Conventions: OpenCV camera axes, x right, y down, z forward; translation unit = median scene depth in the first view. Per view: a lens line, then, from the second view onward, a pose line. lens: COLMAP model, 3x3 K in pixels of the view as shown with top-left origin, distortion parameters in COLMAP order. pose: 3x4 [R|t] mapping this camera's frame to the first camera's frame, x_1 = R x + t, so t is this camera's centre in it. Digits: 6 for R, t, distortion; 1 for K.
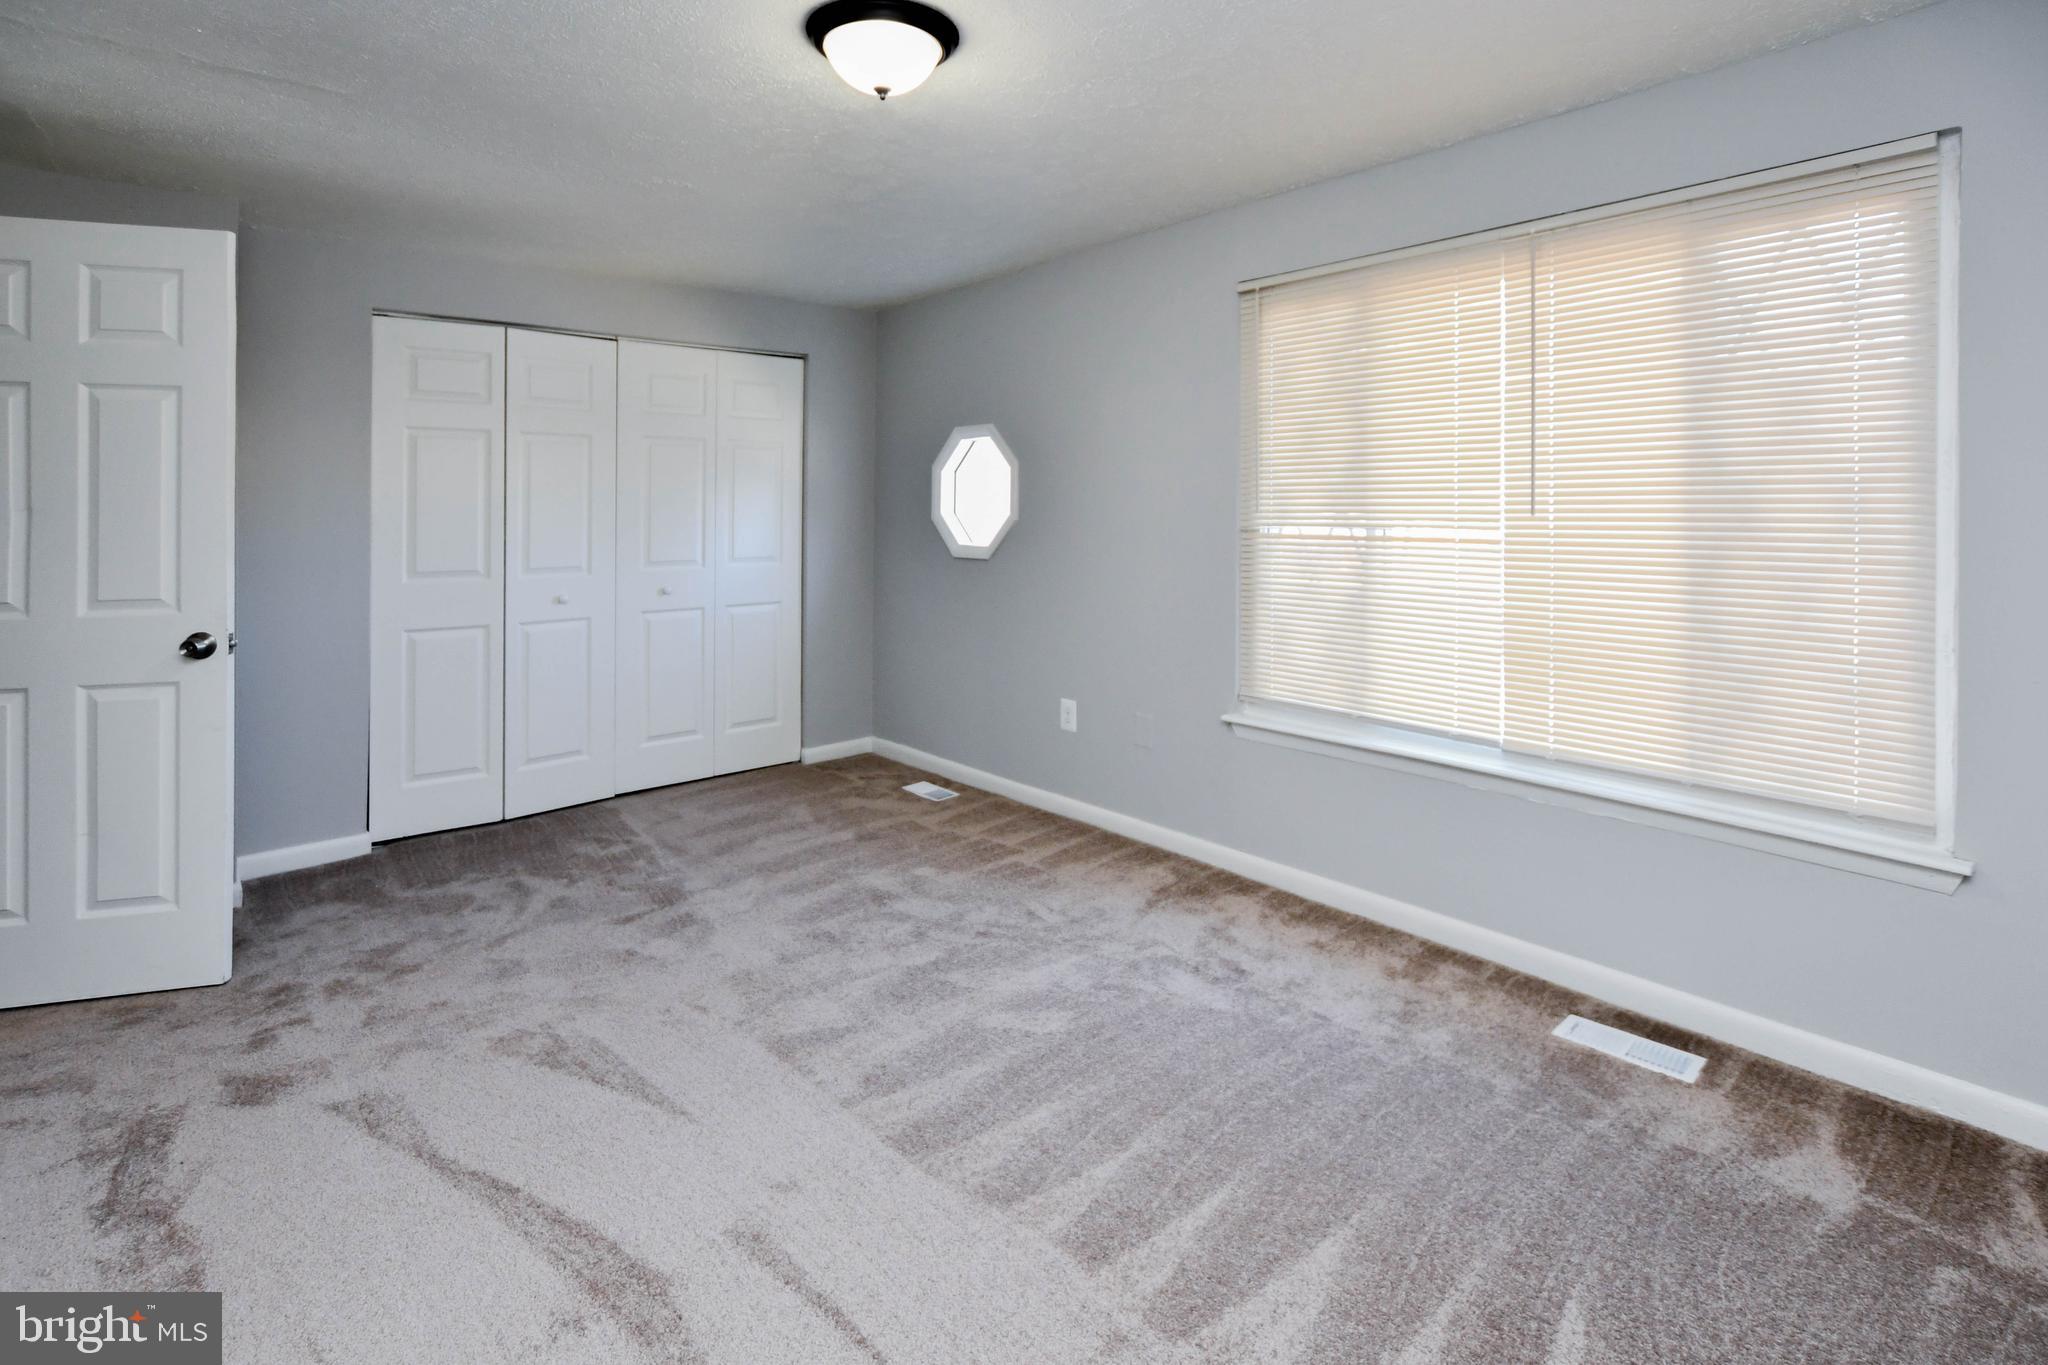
lens RADIAL K [[934.8, 0, 1022.4], [0, 934.8, 457.8], [0, 0, 1]] dist [0.001947, -0.000234]
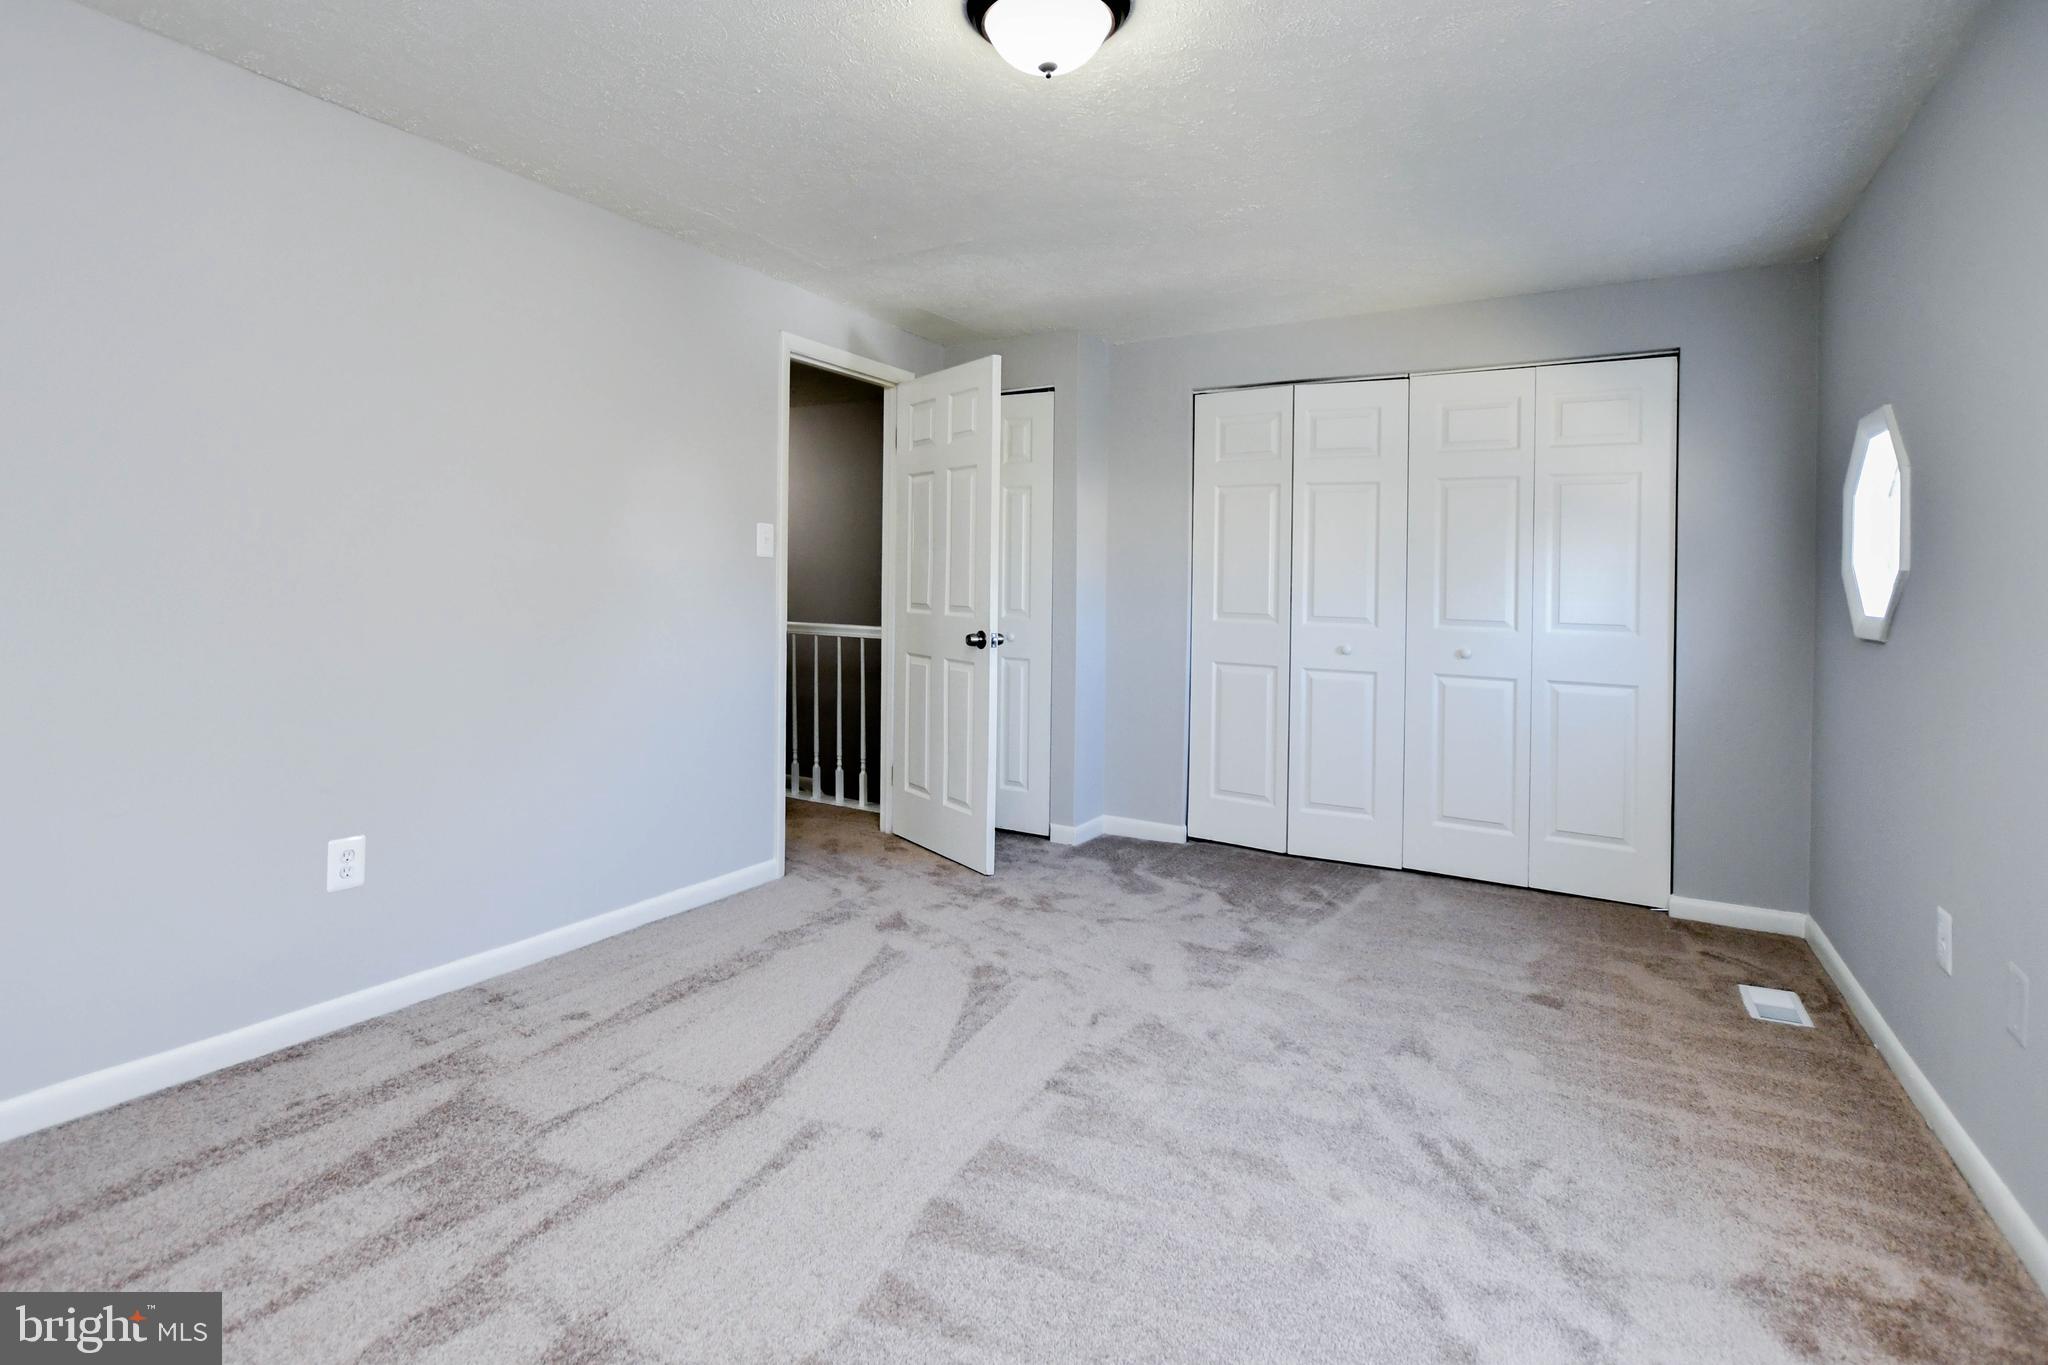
lens RADIAL K [[996.8, 0, 1015.5], [0, 996.8, 528.1], [0, 0, 1]] dist [-0.002476, -0.000786]
pose [[0.351536, -0.040046, -0.935317, 0.581675], [0.026152, 0.999115, -0.032949, 0.076587], [0.935809, -0.012878, 0.352272, 0.480836]]
